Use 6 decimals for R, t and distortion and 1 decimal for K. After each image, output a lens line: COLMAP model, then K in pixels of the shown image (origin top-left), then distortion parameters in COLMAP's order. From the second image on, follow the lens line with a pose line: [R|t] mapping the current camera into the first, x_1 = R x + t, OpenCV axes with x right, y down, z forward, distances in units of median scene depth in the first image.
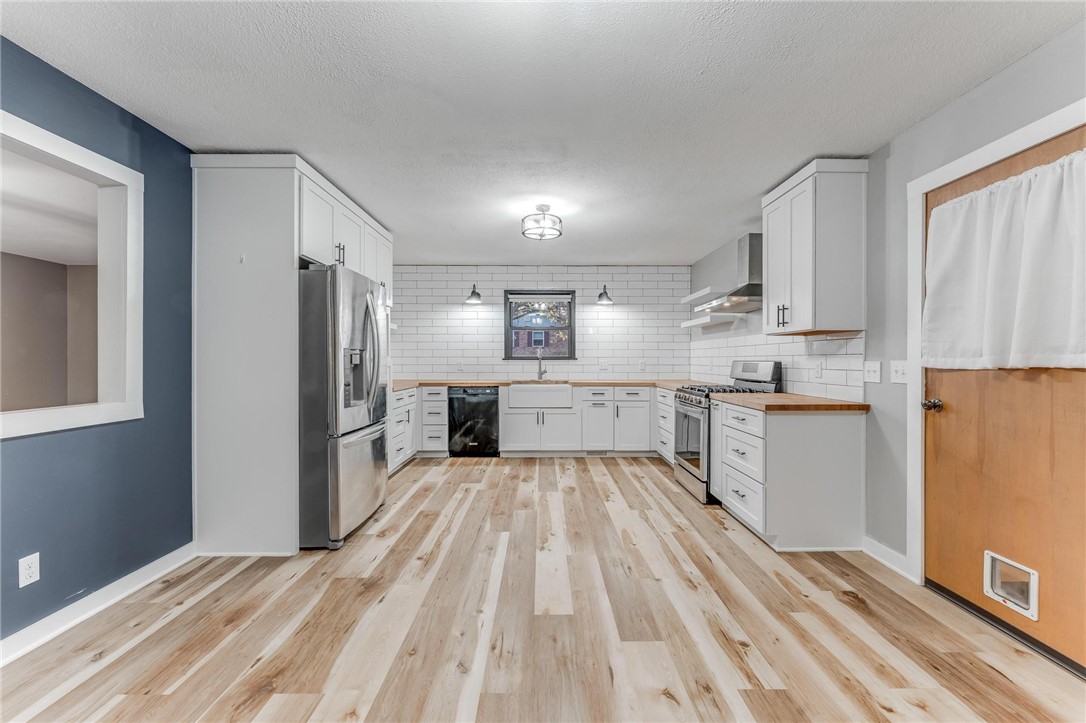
lens RADIAL K [[447.1, 0, 560.8], [0, 447.1, 361.4], [0, 0, 1]] dist [-0.000032, -0.000221]
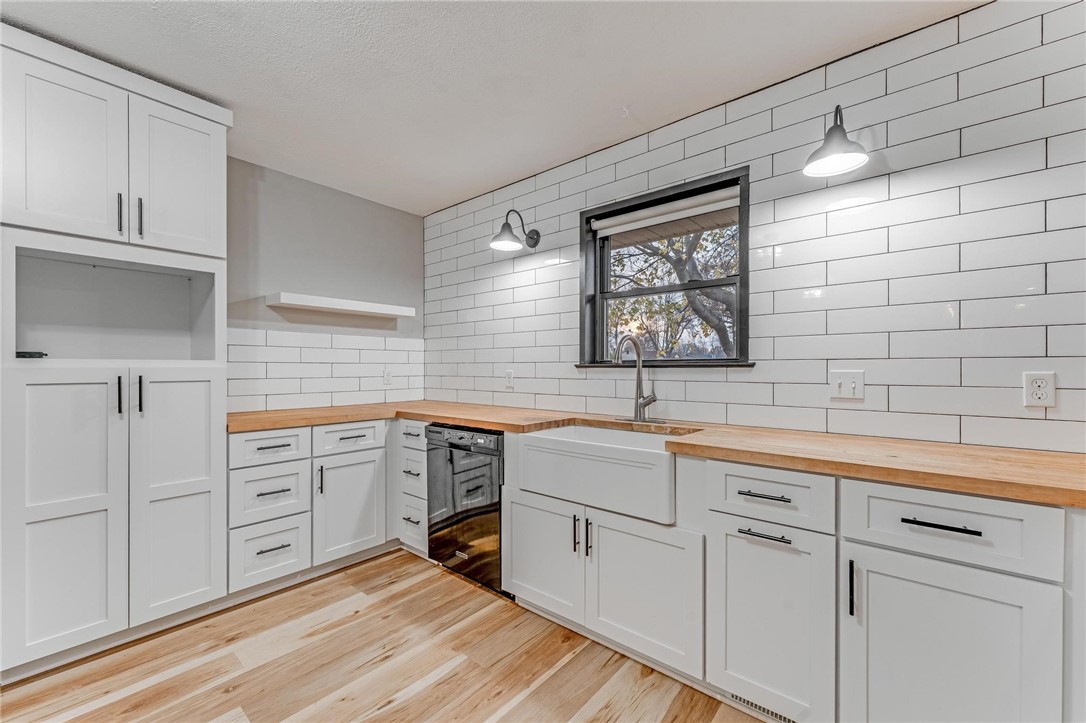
lens RADIAL K [[439.9, 0, 550.1], [0, 439.9, 368.0], [0, 0, 1]] dist [0.000435, -0.000206]
pose [[0.739311, 0.000152, -0.673364, 0.237530], [-0.003116, 0.999990, -0.003196, -0.002735], [0.673356, 0.004461, 0.739305, 1.040884]]
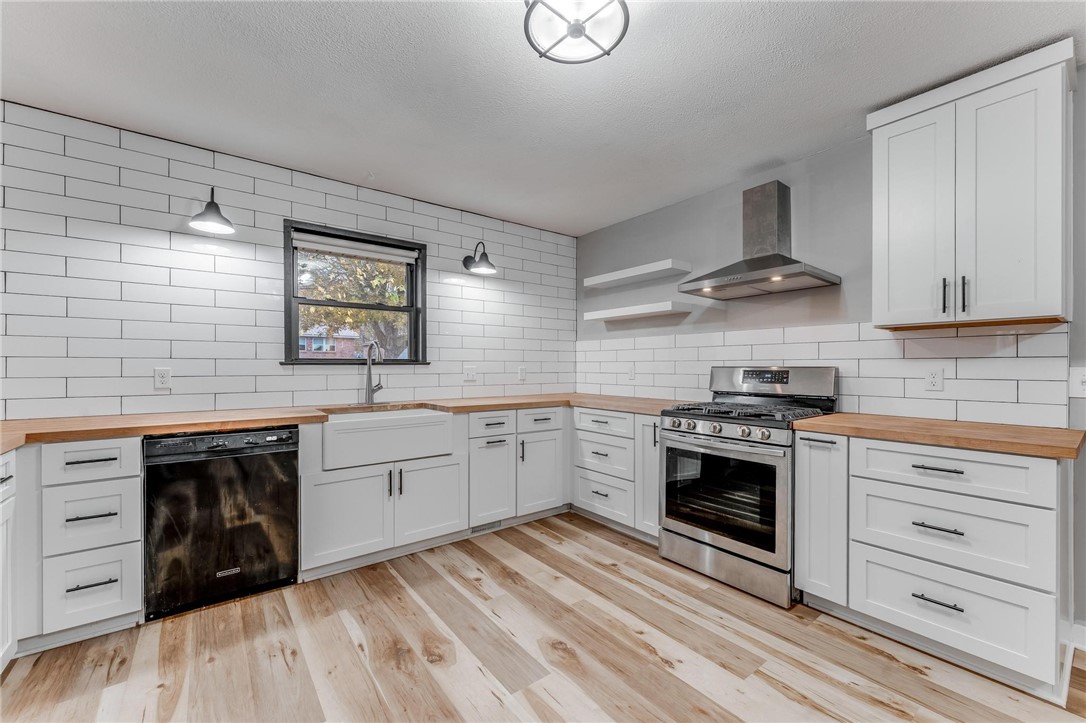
lens RADIAL K [[440.9, 0, 552.5], [0, 440.9, 366.0], [0, 0, 1]] dist [0.000520, -0.000158]
pose [[0.807036, 0.000793, 0.590501, -0.276022], [0.001071, 0.999995, -0.002807, -0.001101], [-0.590501, 0.002898, 0.807032, 0.716512]]
